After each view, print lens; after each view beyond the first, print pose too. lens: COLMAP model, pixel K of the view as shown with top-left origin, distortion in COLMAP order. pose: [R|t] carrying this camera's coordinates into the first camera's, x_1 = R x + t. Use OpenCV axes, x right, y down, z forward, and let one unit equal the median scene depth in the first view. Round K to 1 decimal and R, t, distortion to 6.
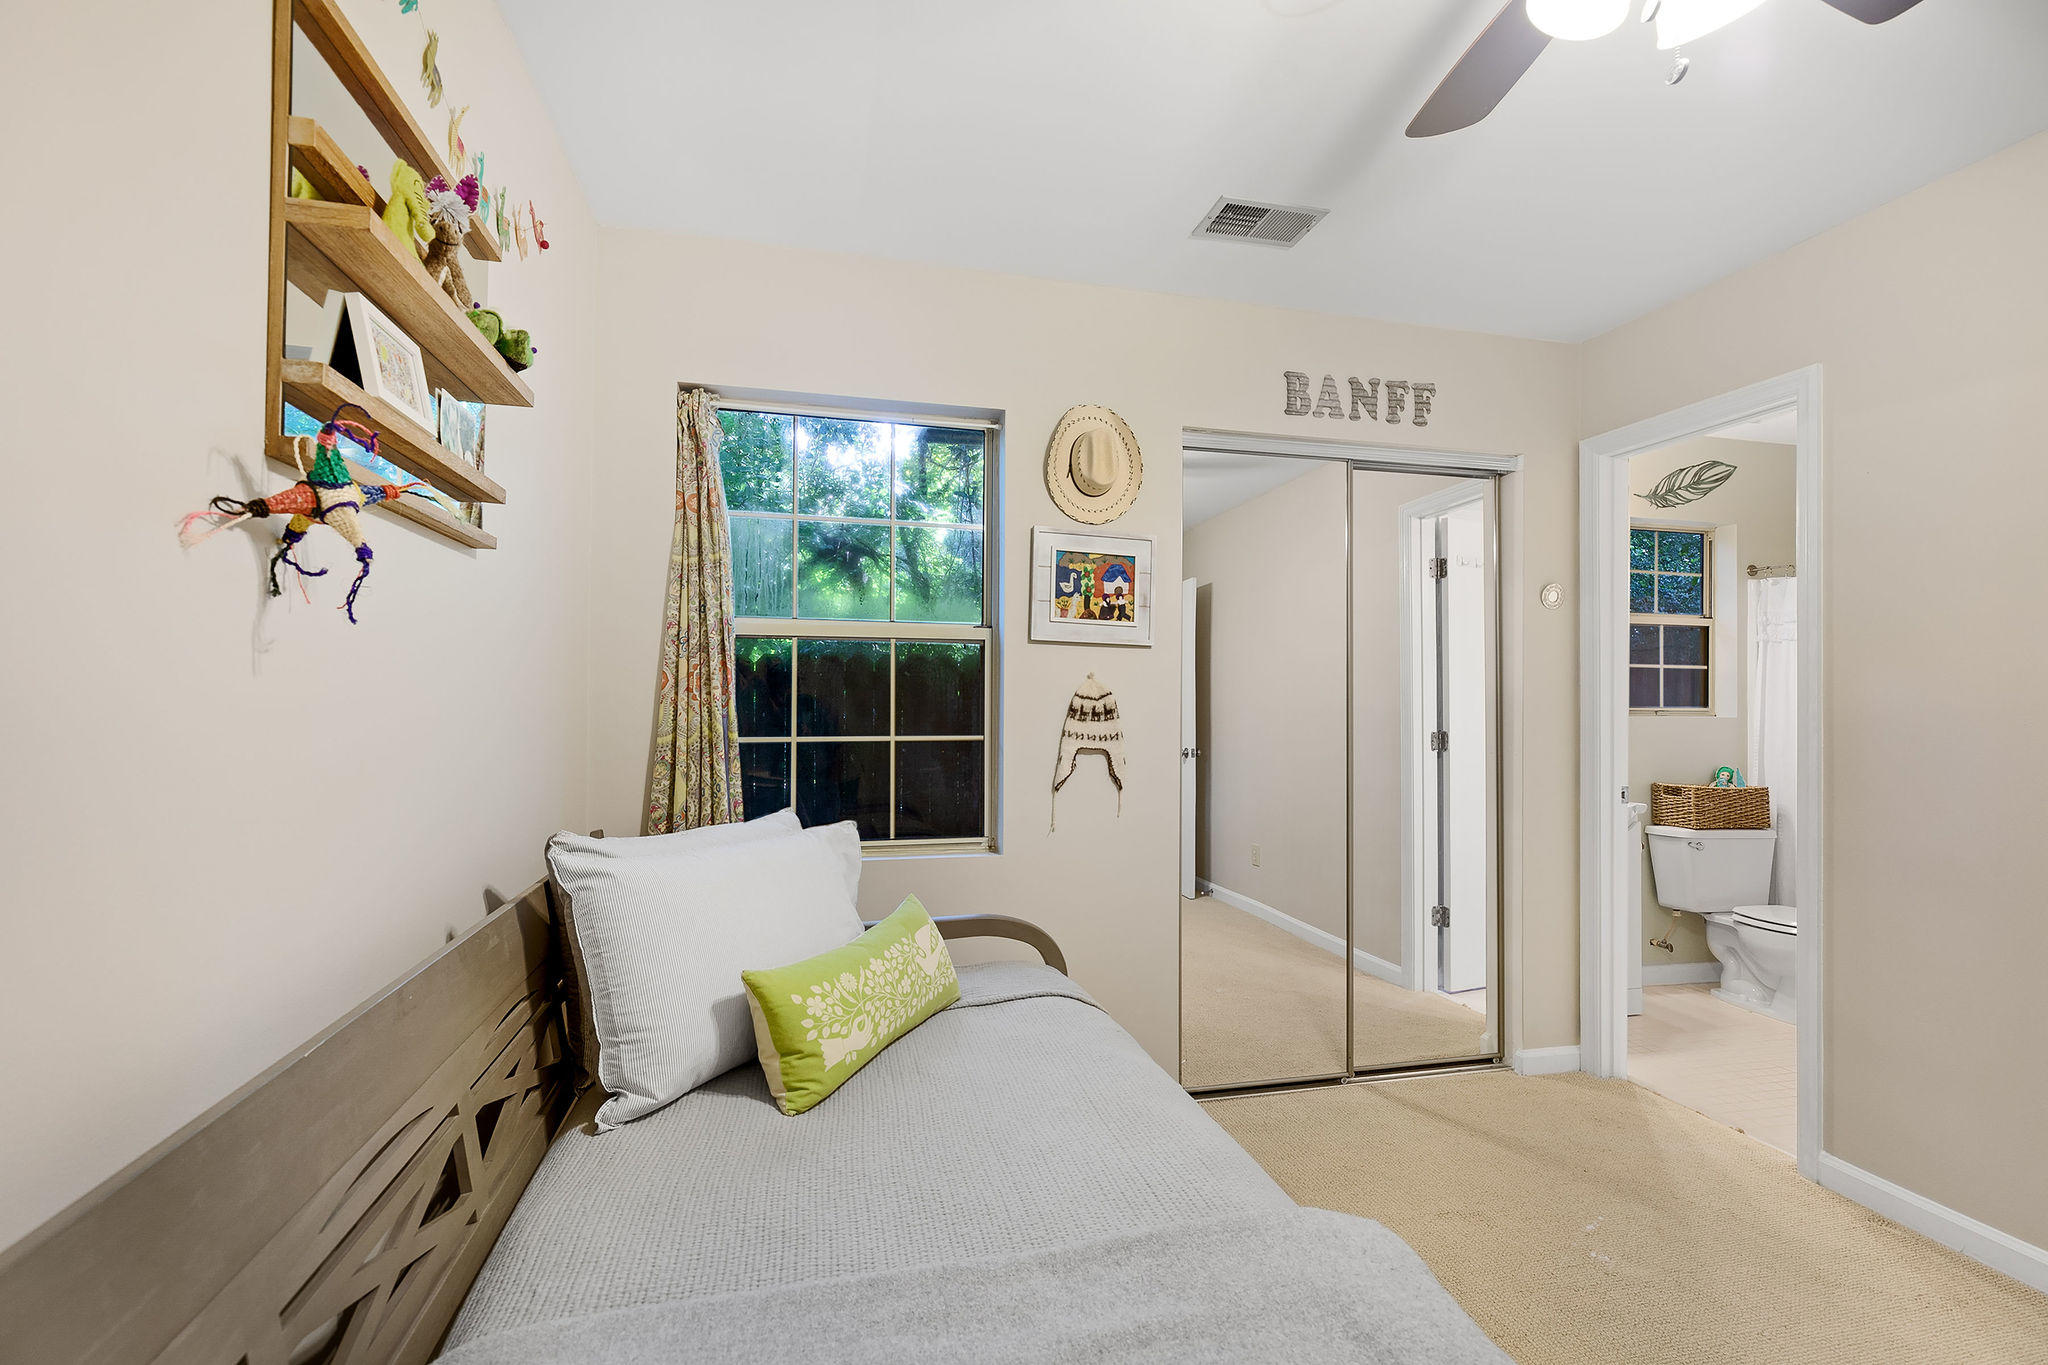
lens RADIAL K [[921.5, 0, 1019.4], [0, 921.5, 692.5], [0, 0, 1]] dist [0.001062, -0.000098]
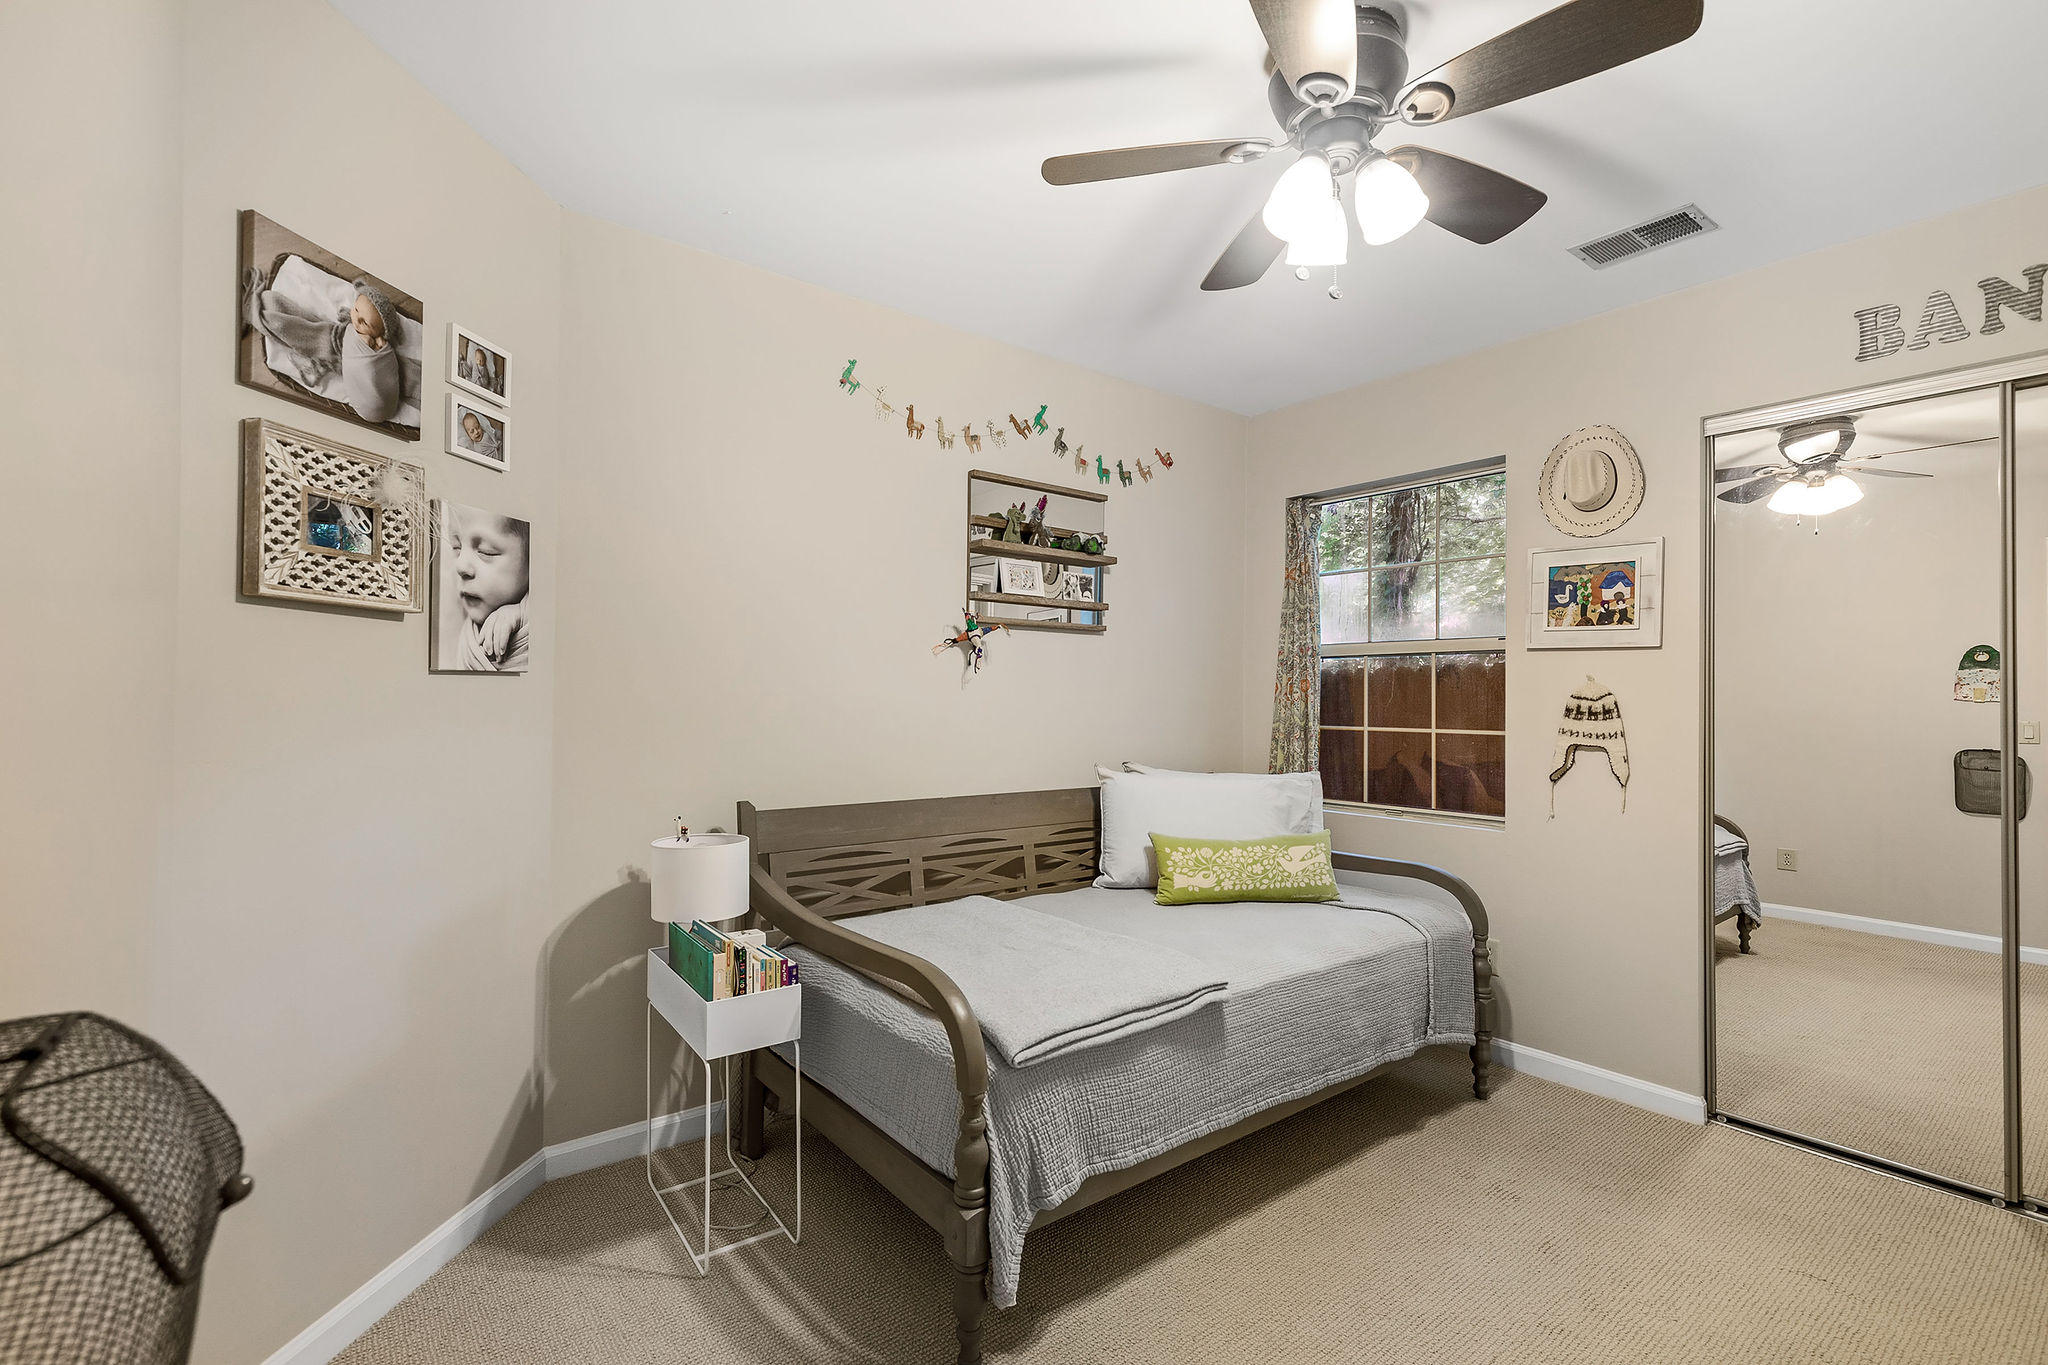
lens RADIAL K [[921.5, 0, 1019.4], [0, 921.5, 692.5], [0, 0, 1]] dist [0.001062, -0.000098]
pose [[0.402078, -0.010804, -0.915542, 0.797311], [-0.000110, 0.999930, -0.011848, 0.011704], [0.915605, 0.004865, 0.402049, -0.042750]]
